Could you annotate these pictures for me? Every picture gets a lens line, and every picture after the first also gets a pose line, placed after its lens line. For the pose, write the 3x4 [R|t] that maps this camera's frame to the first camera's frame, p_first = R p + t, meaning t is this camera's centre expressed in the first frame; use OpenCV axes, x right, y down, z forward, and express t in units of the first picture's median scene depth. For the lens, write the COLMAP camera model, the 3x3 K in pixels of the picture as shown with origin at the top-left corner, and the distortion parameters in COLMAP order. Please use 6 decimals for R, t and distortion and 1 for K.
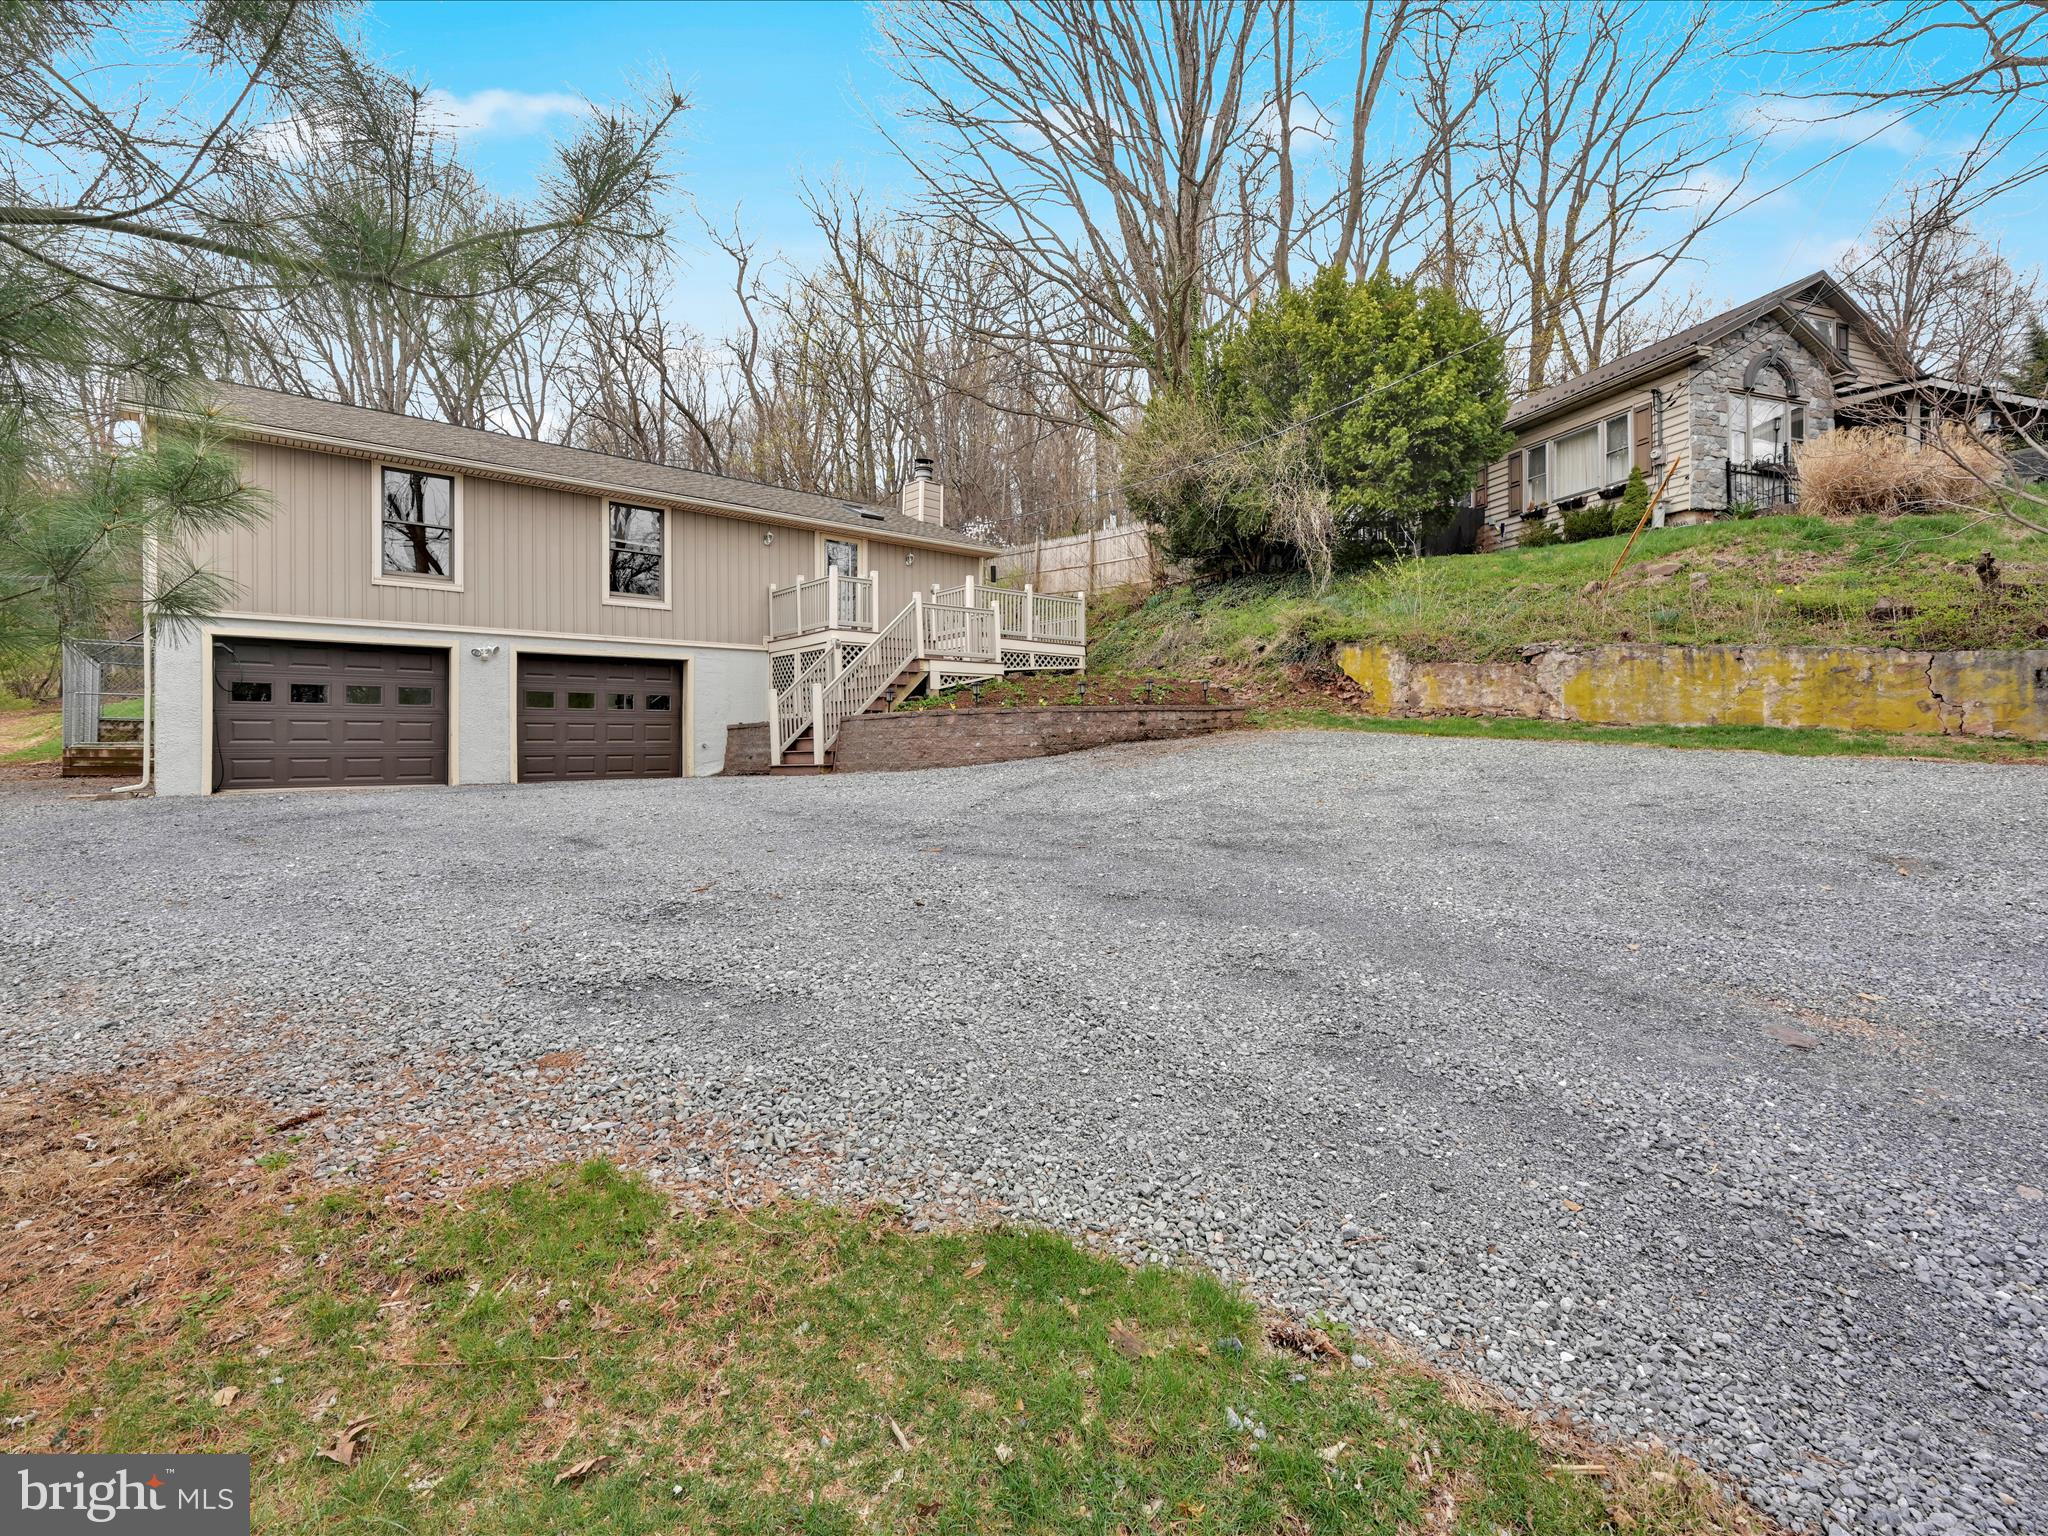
lens RADIAL K [[912.7, 0, 1013.6], [0, 912.7, 768.1], [0, 0, 1]] dist [-0.000179, 0.000096]
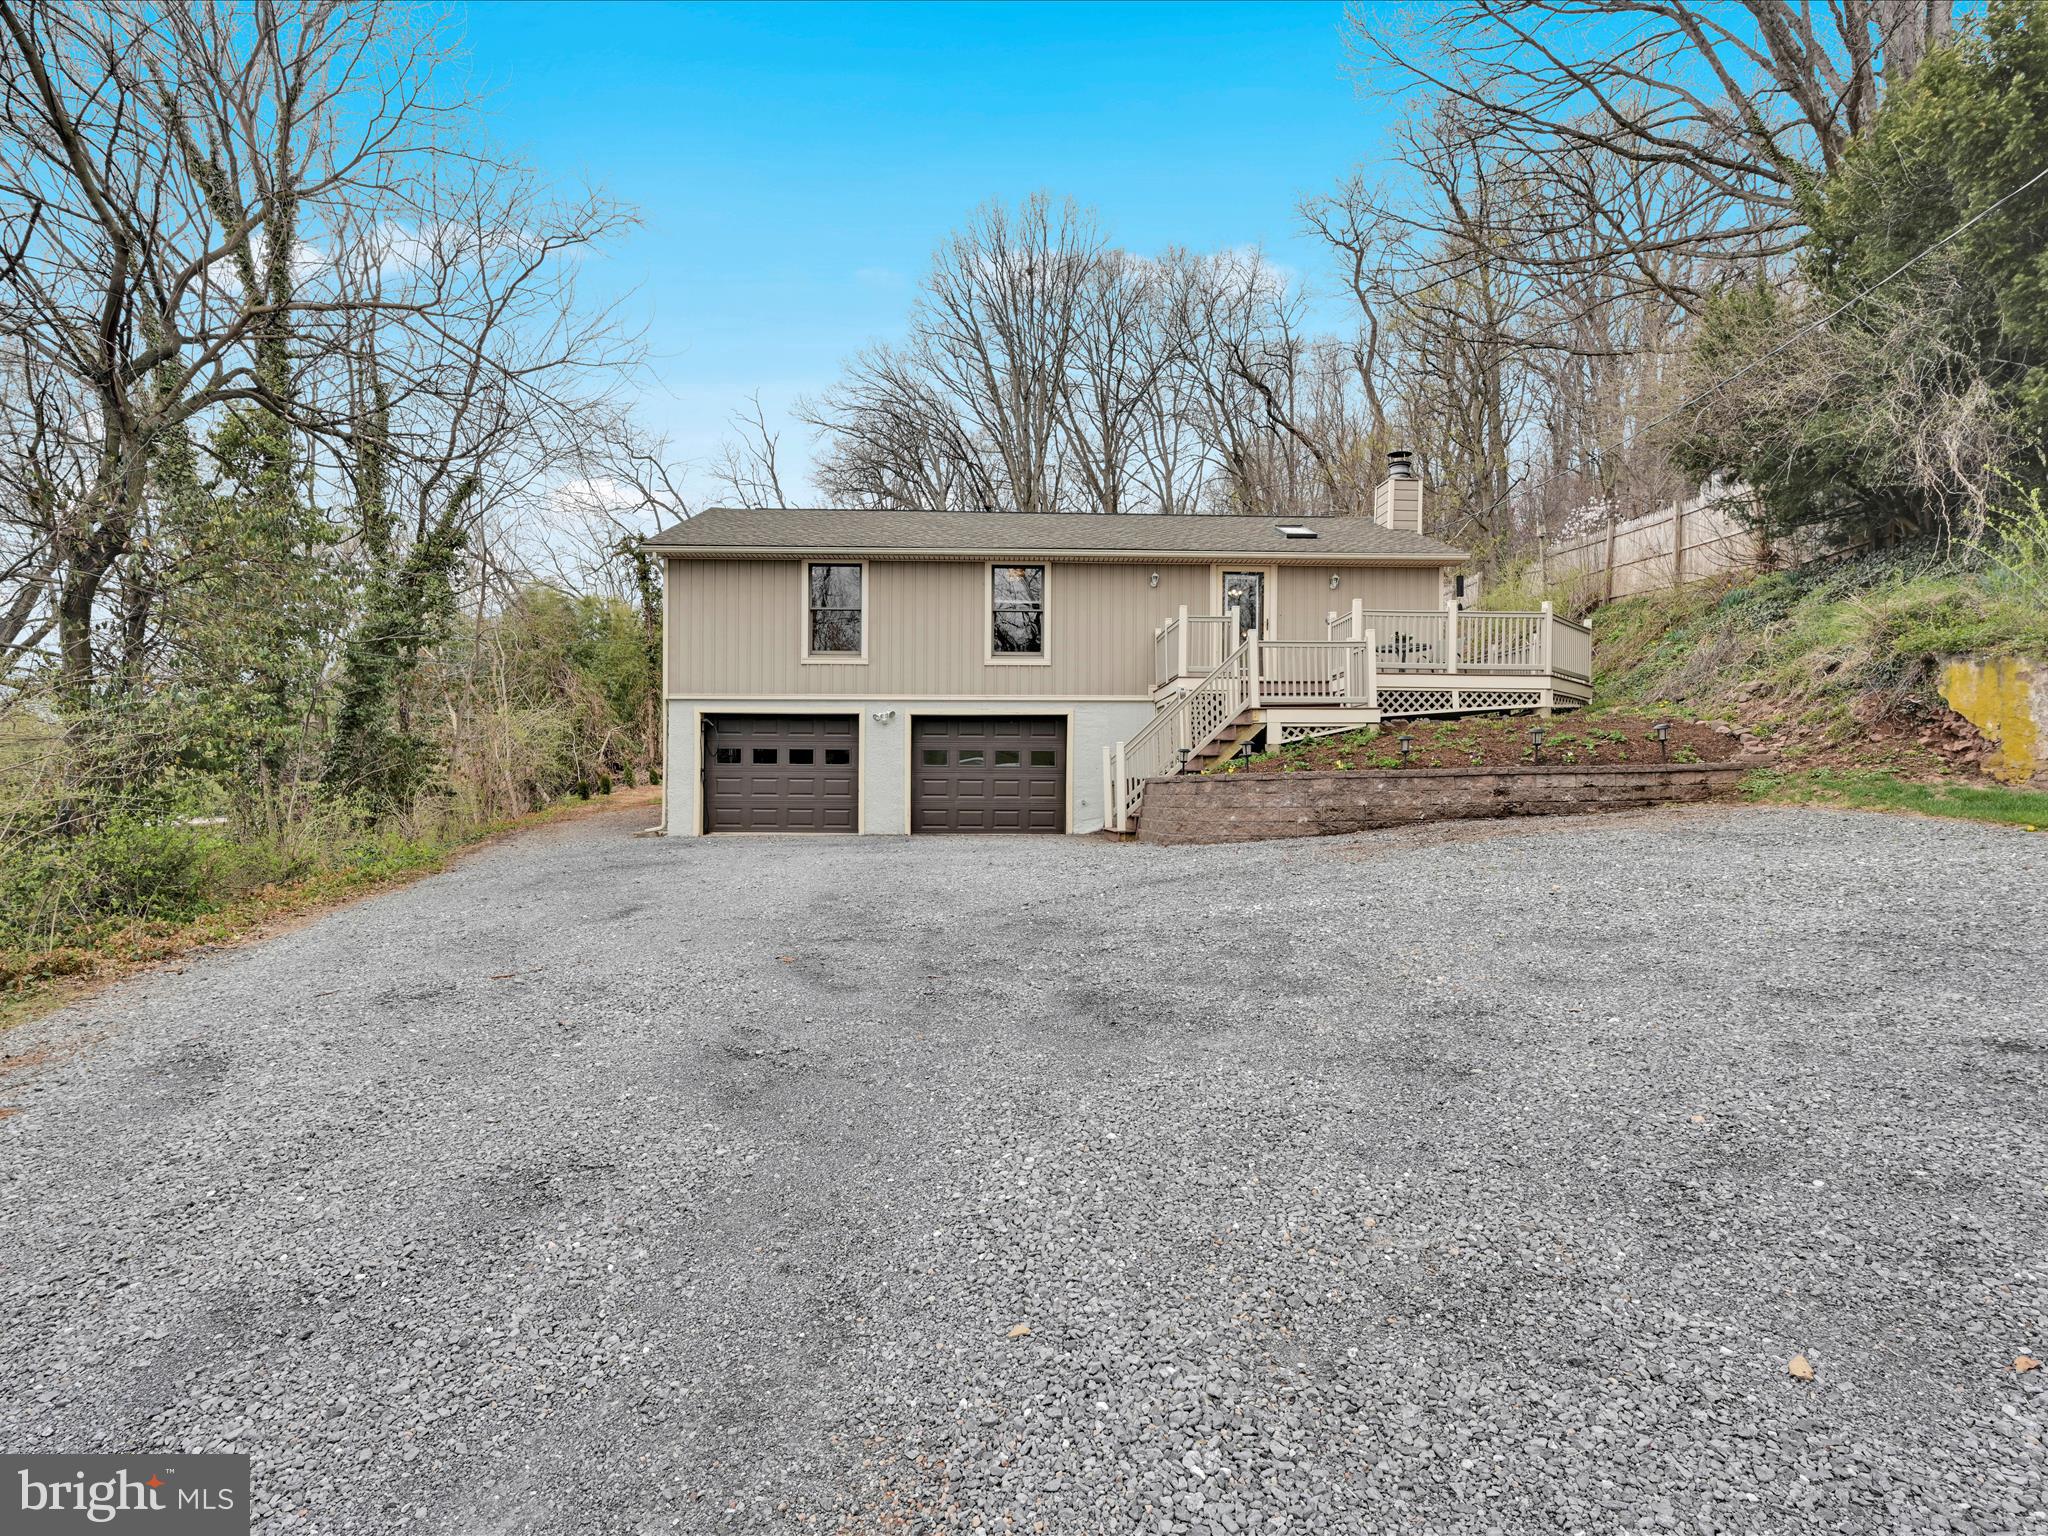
lens RADIAL K [[997.8, 0, 1025.5], [0, 997.8, 784.6], [0, 0, 1]] dist [-0.002888, 0.014832]
pose [[0.785654, 0.013381, -0.618522, 0.291624], [-0.026309, 0.999584, -0.011793, -0.032202], [0.618107, 0.025538, 0.785679, 0.144260]]
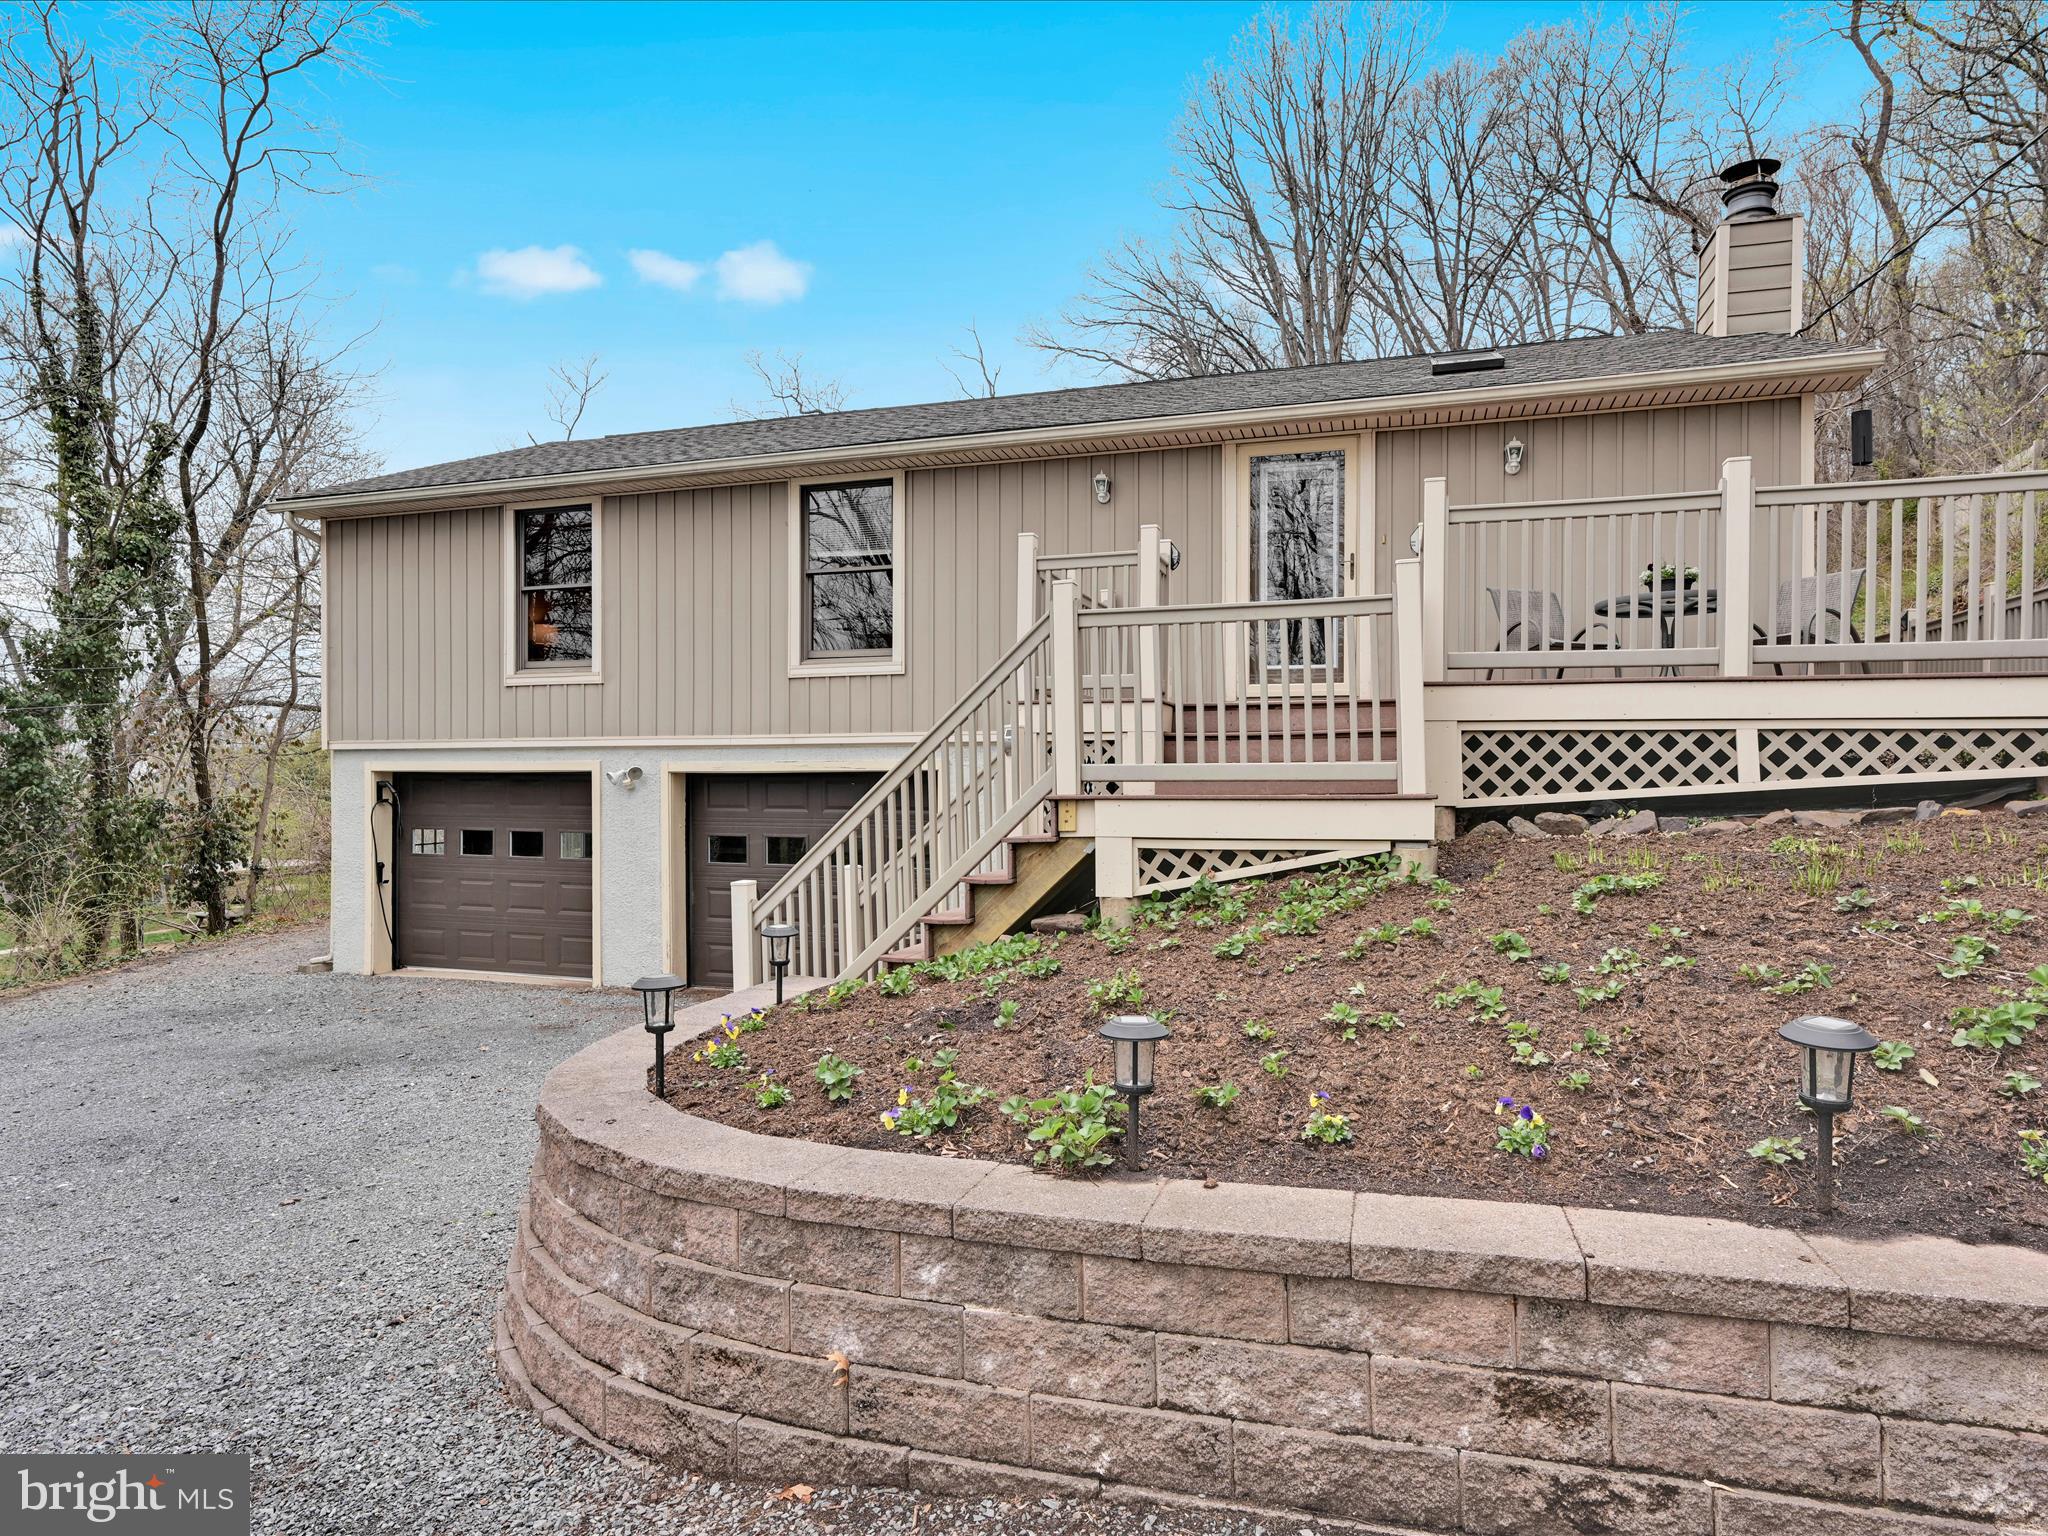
lens RADIAL K [[1166.2, 0, 1017.5], [0, 1166.2, 784.5], [0, 0, 1]] dist [-0.001197, -0.000594]
pose [[0.539431, 0.011935, -0.841945, 0.211035], [-0.027644, 0.999612, -0.003541, -0.118217], [0.841576, 0.025185, 0.539551, 0.749576]]
